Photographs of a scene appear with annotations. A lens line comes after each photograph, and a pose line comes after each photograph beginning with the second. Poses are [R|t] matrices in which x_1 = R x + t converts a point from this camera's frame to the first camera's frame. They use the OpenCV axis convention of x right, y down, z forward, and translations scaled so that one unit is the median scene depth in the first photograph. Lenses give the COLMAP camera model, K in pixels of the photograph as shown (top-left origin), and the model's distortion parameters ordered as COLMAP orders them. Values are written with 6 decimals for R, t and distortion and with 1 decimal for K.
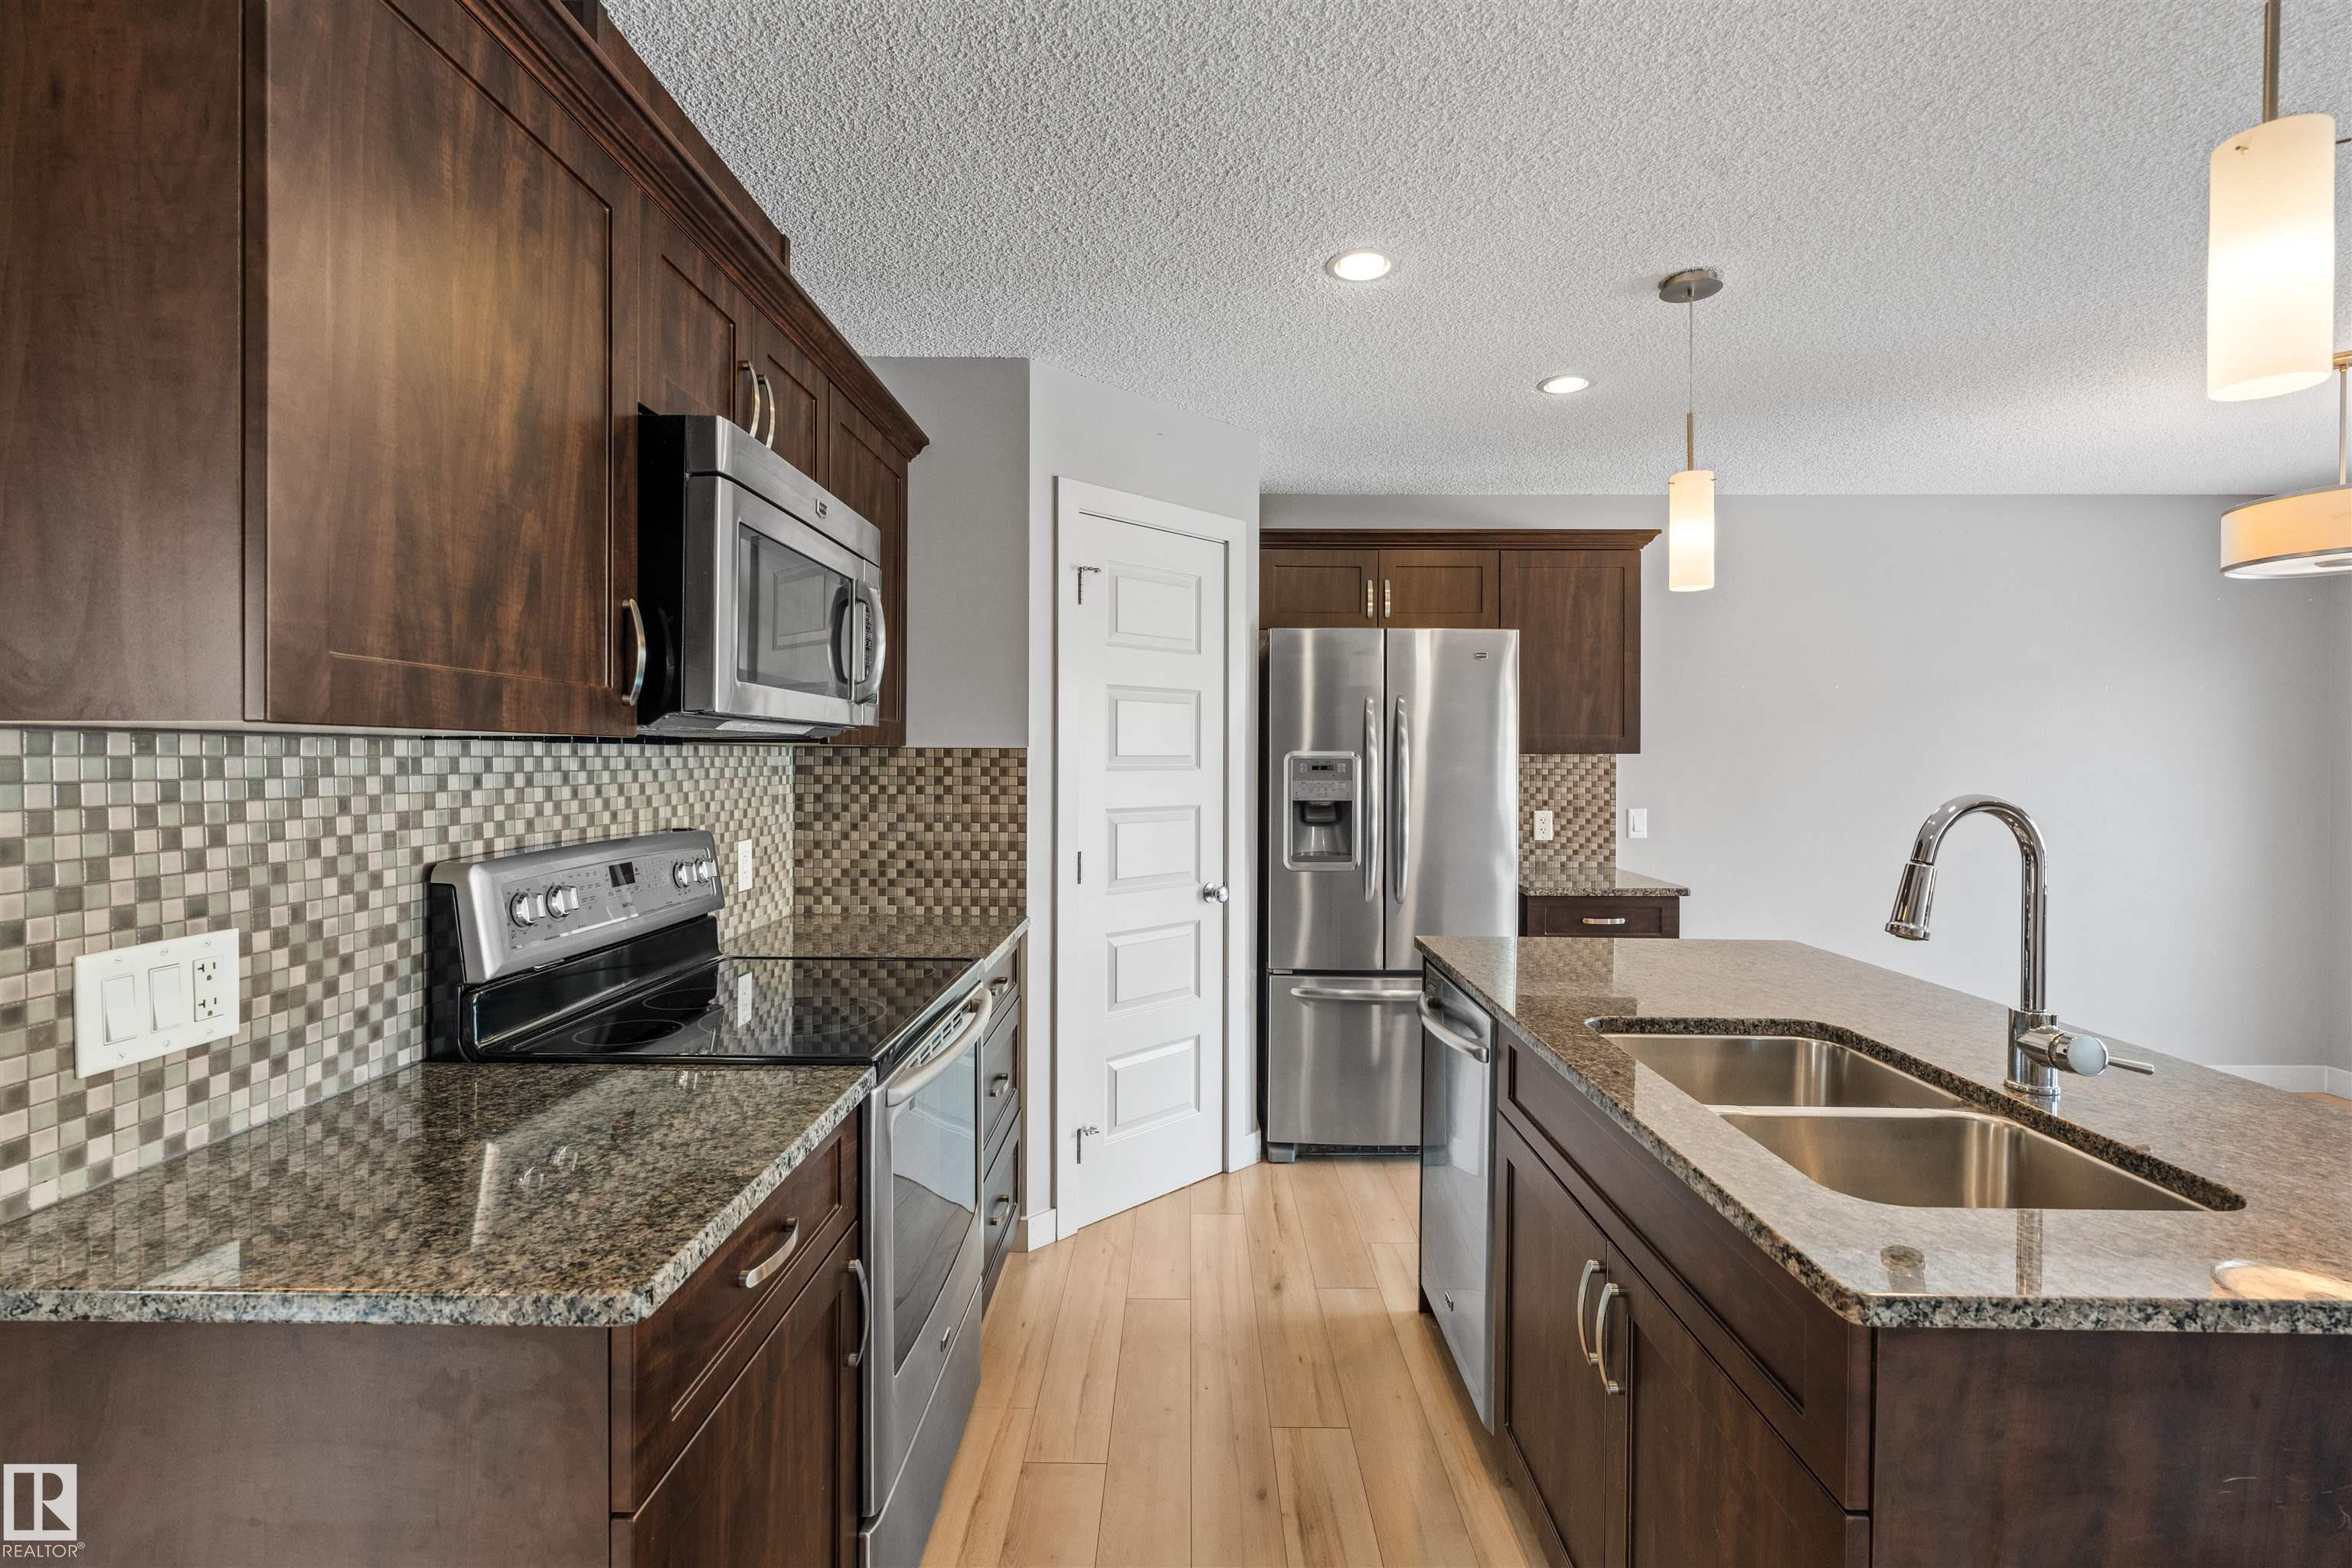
lens RADIAL K [[1060.6, 0, 1182.8], [0, 1060.6, 762.5], [0, 0, 1]] dist [-0.001119, 0.000656]
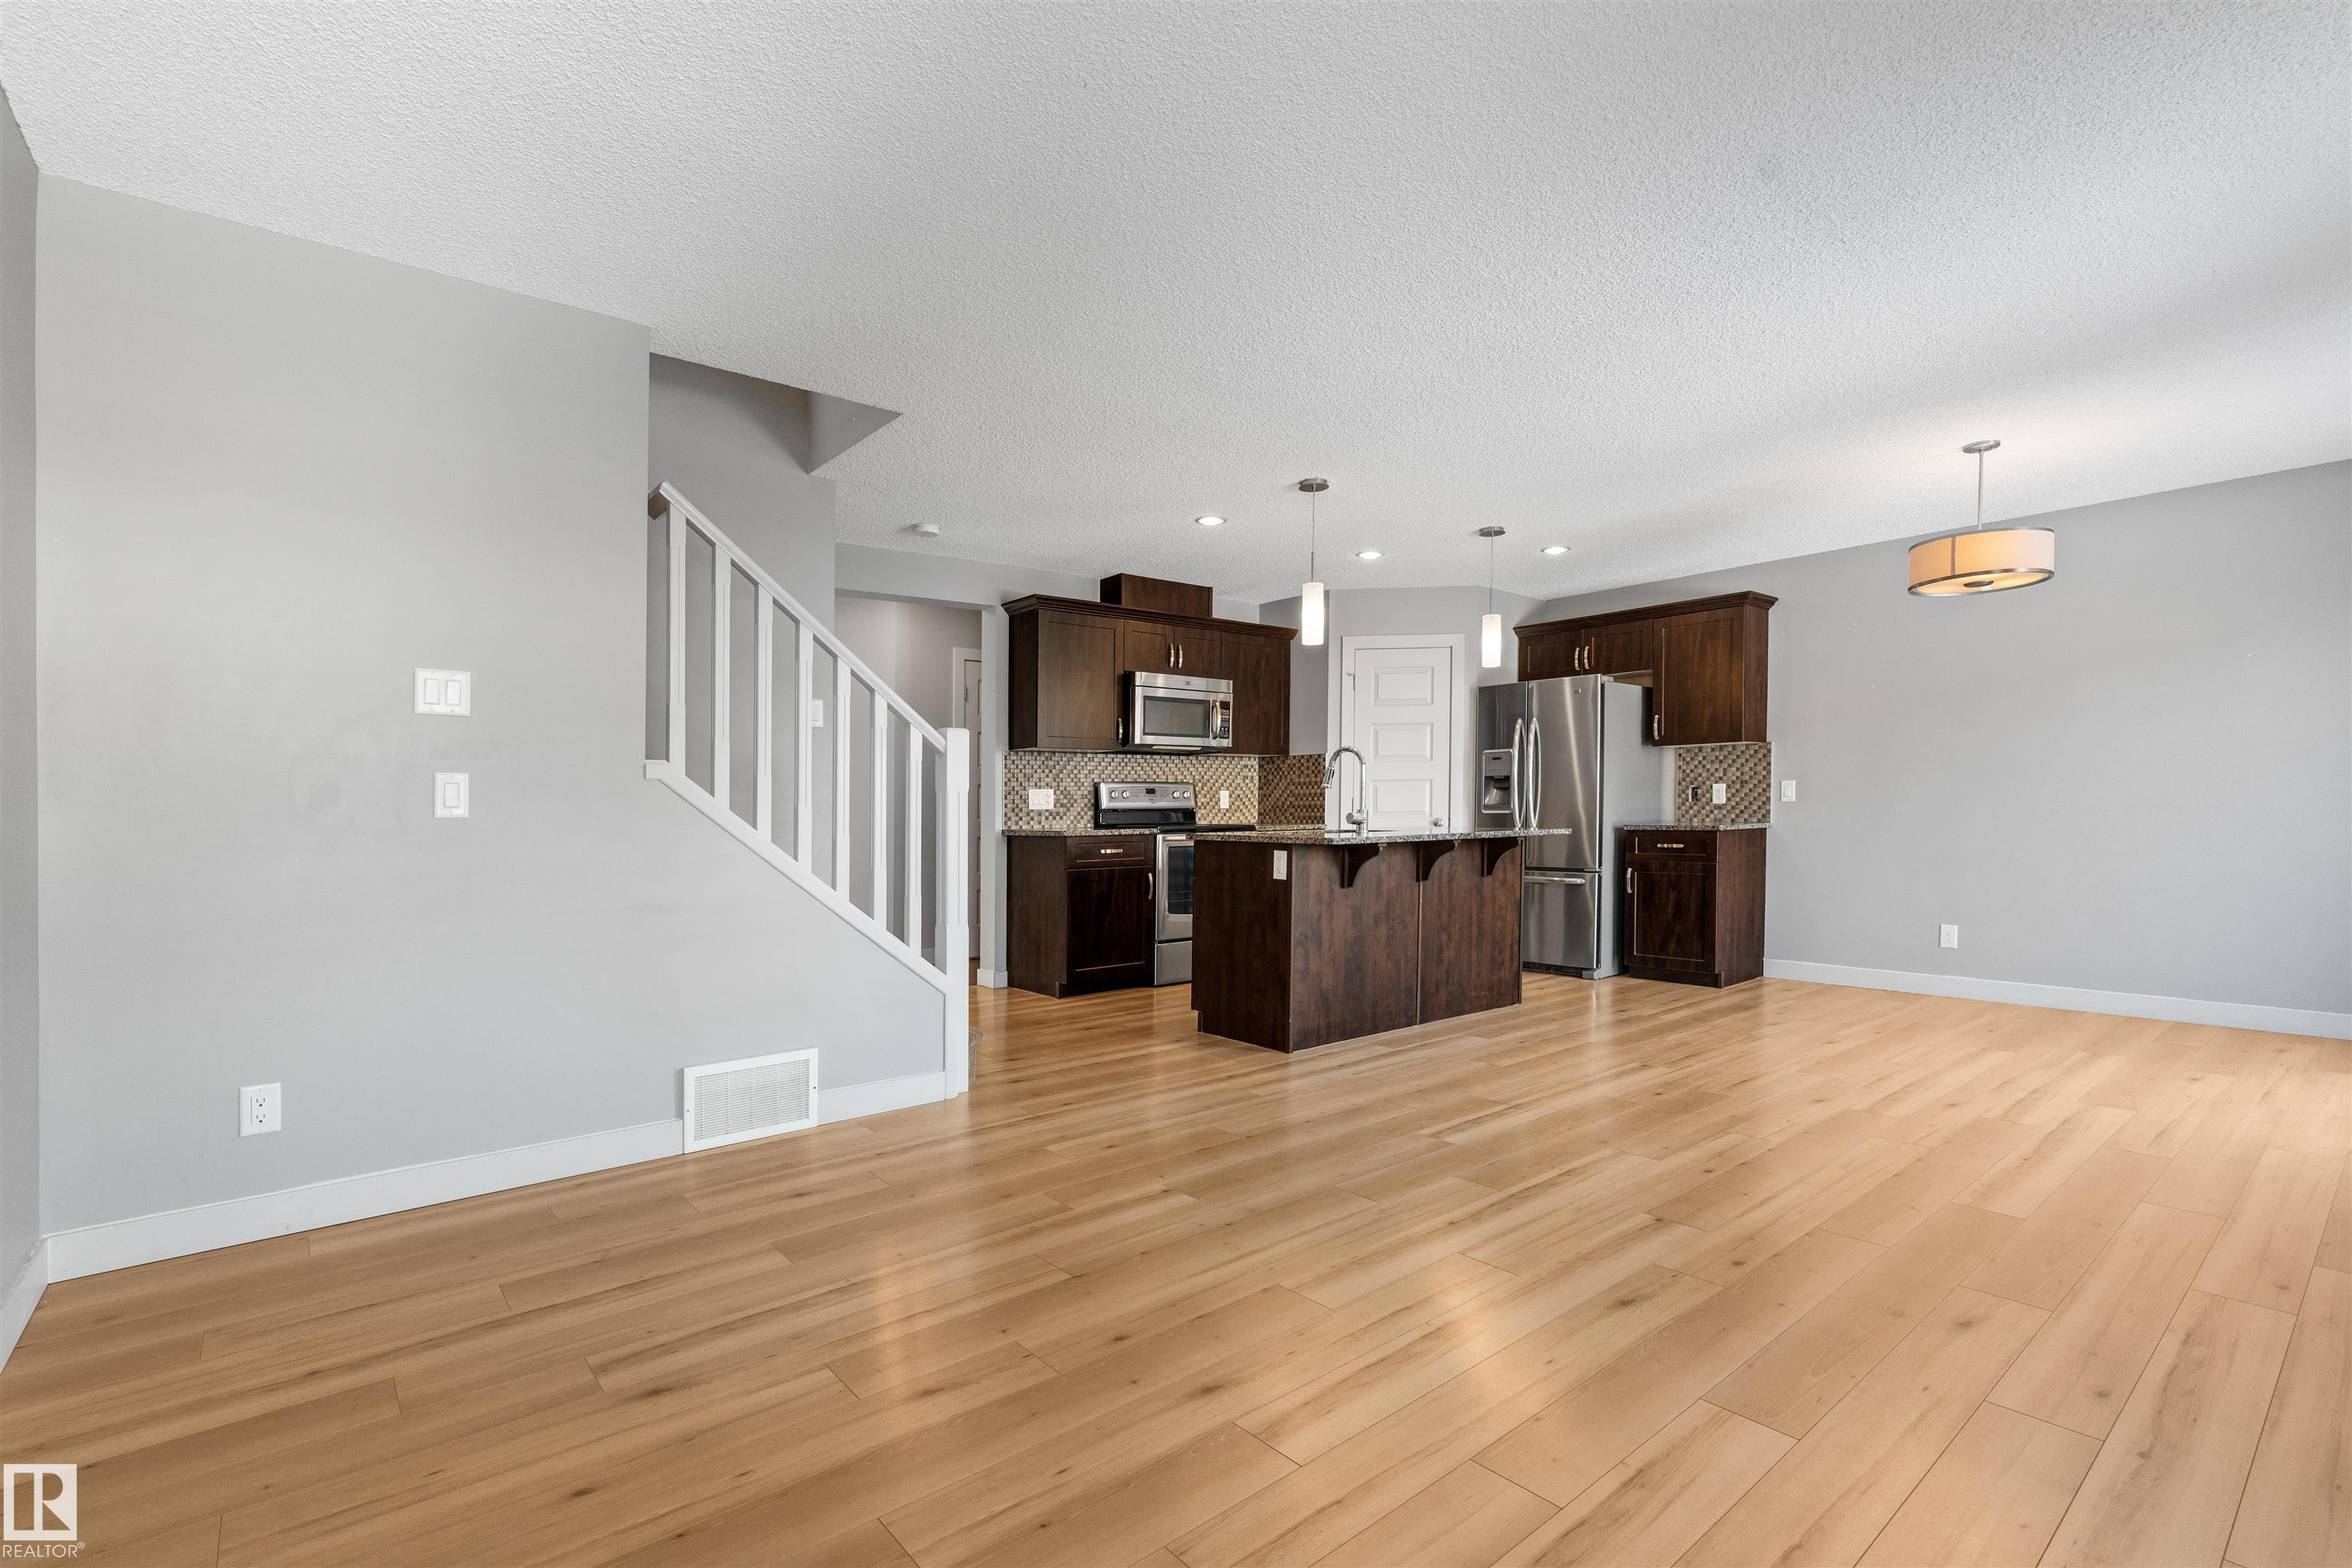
lens RADIAL K [[1064.9, 0, 1191.1], [0, 1064.9, 858.5], [0, 0, 1]] dist [-0.001371, 0.000141]
pose [[0.640320, 0.026133, -0.767663, 1.516780], [0.010268, 0.999041, 0.042574, 0.117858], [0.768039, -0.035144, 0.639438, -0.784845]]
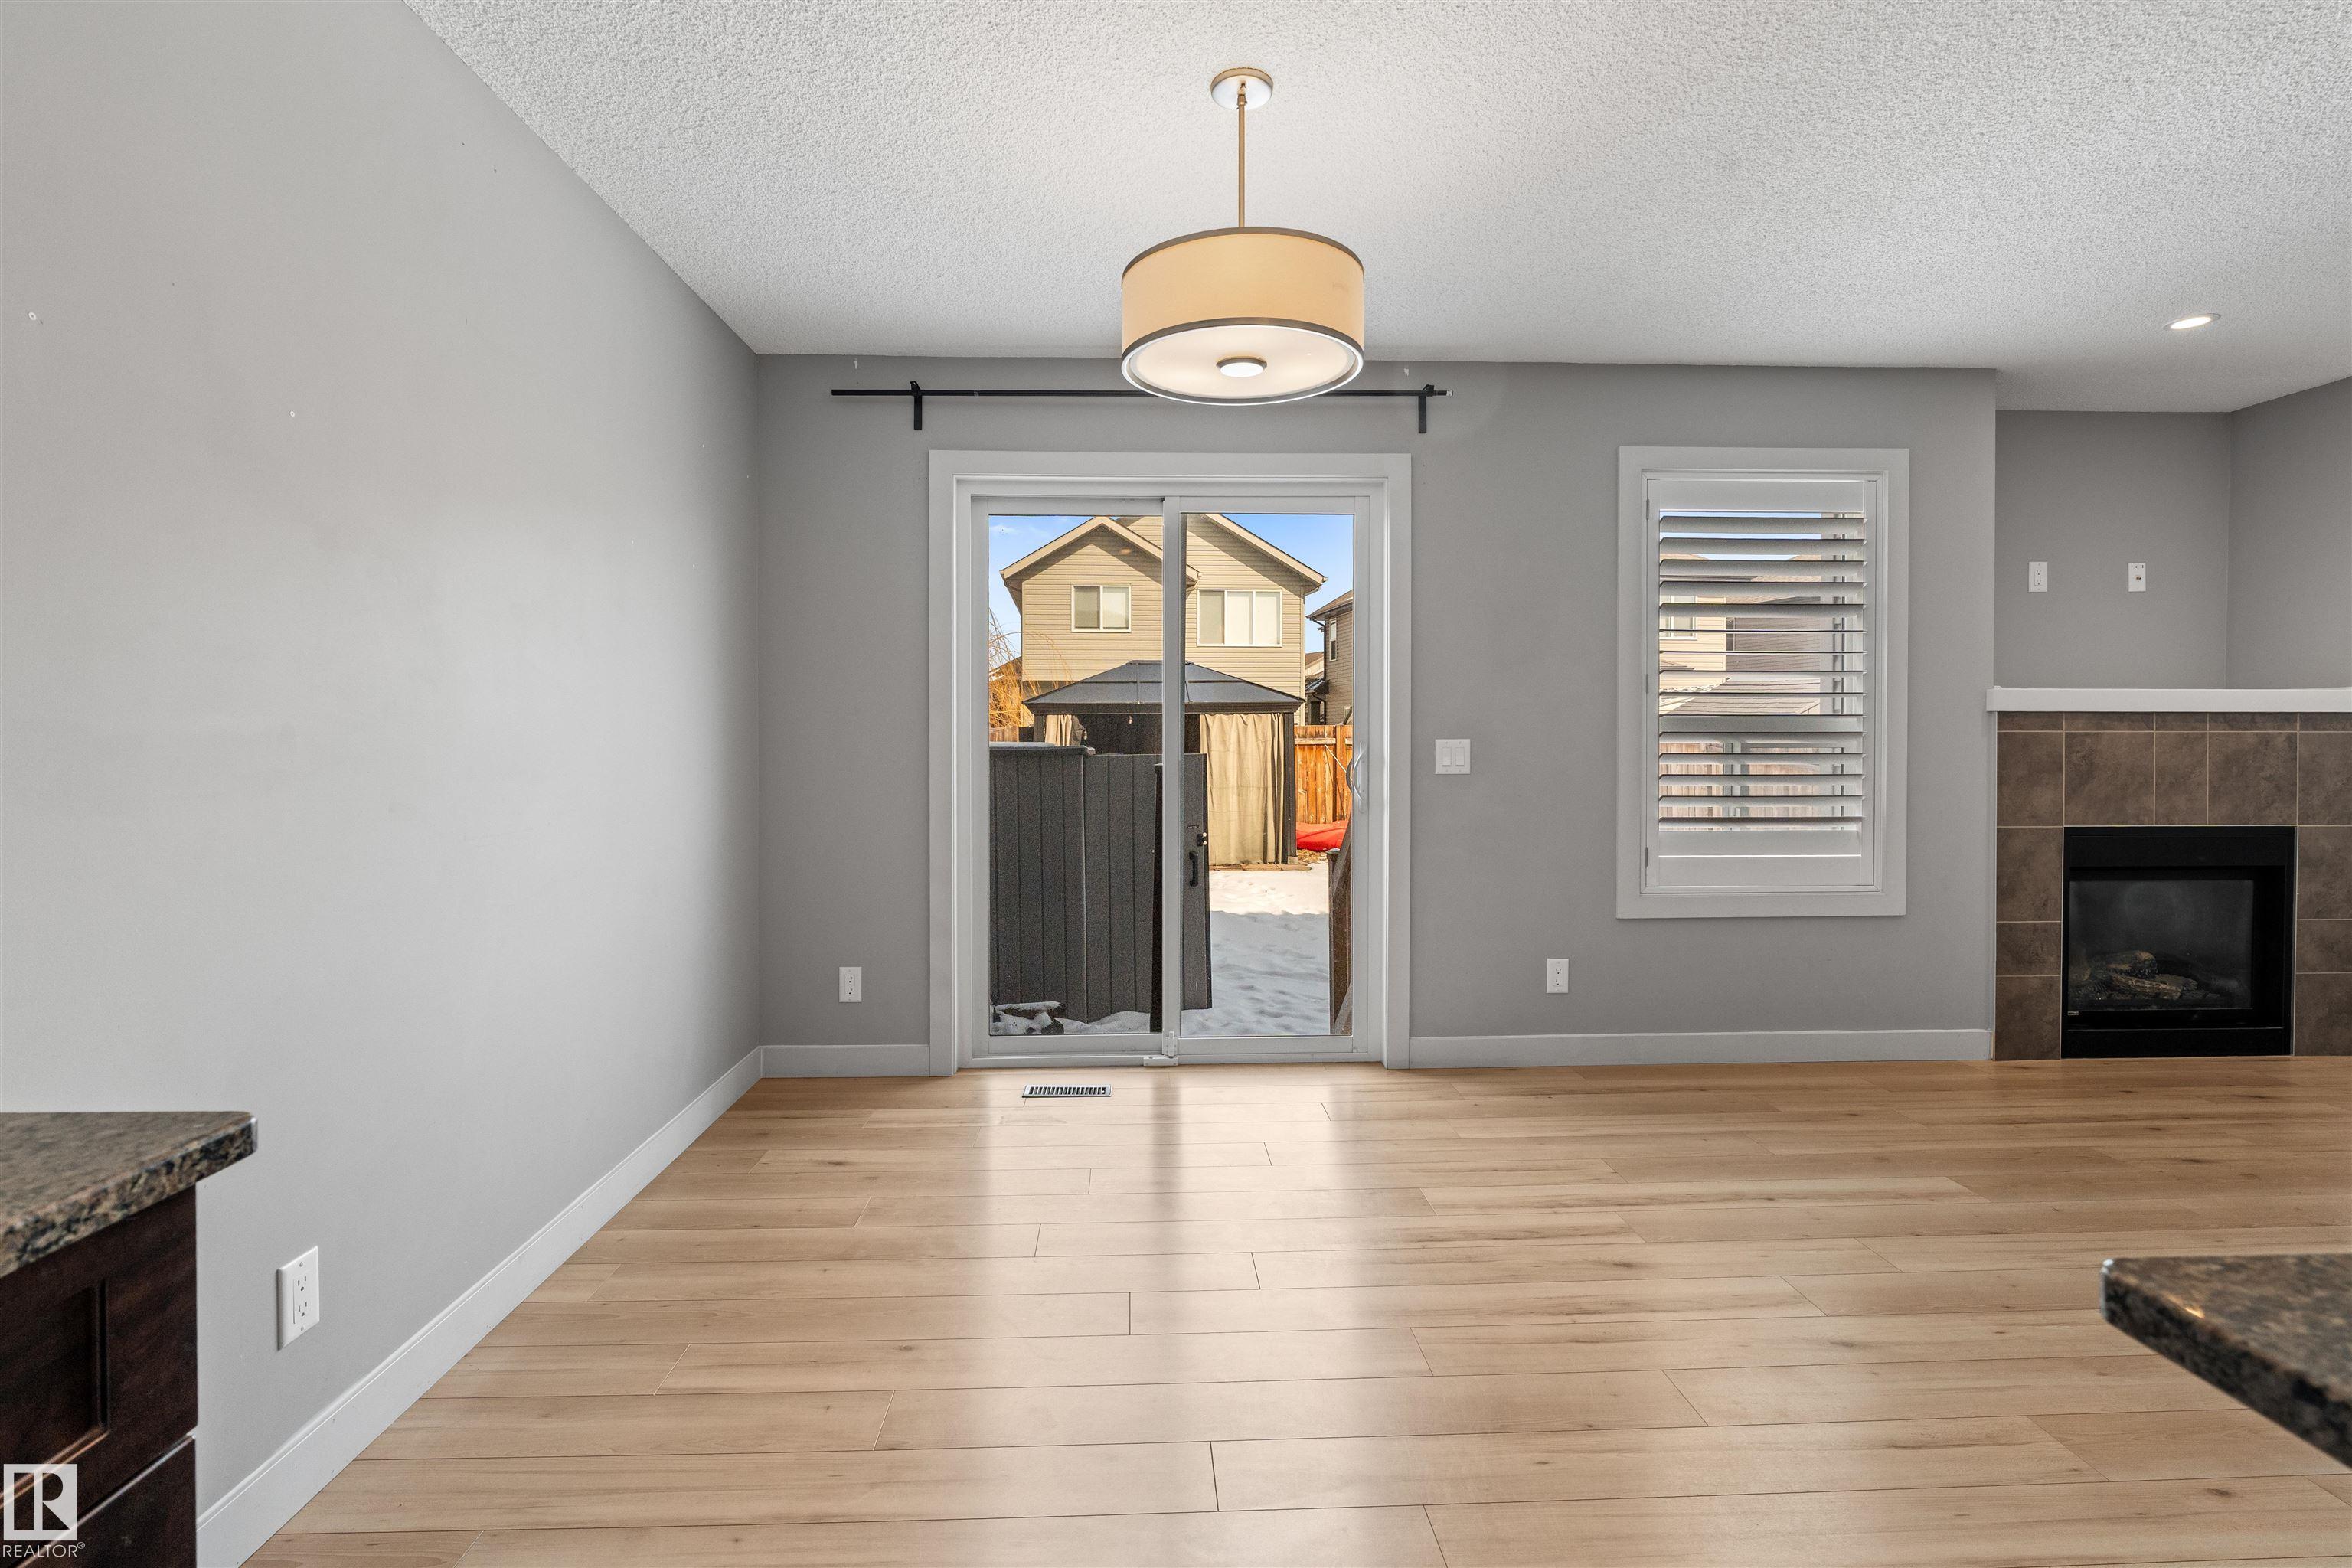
lens RADIAL K [[1077.2, 0, 1171.7], [0, 1077.2, 752.0], [0, 0, 1]] dist [-0.003536, 0.001061]
pose [[-0.039750, -0.019627, 0.999017, 0.346900], [0.005576, 0.999787, 0.019864, 0.062471], [-0.999194, 0.006360, -0.039632, 1.063777]]
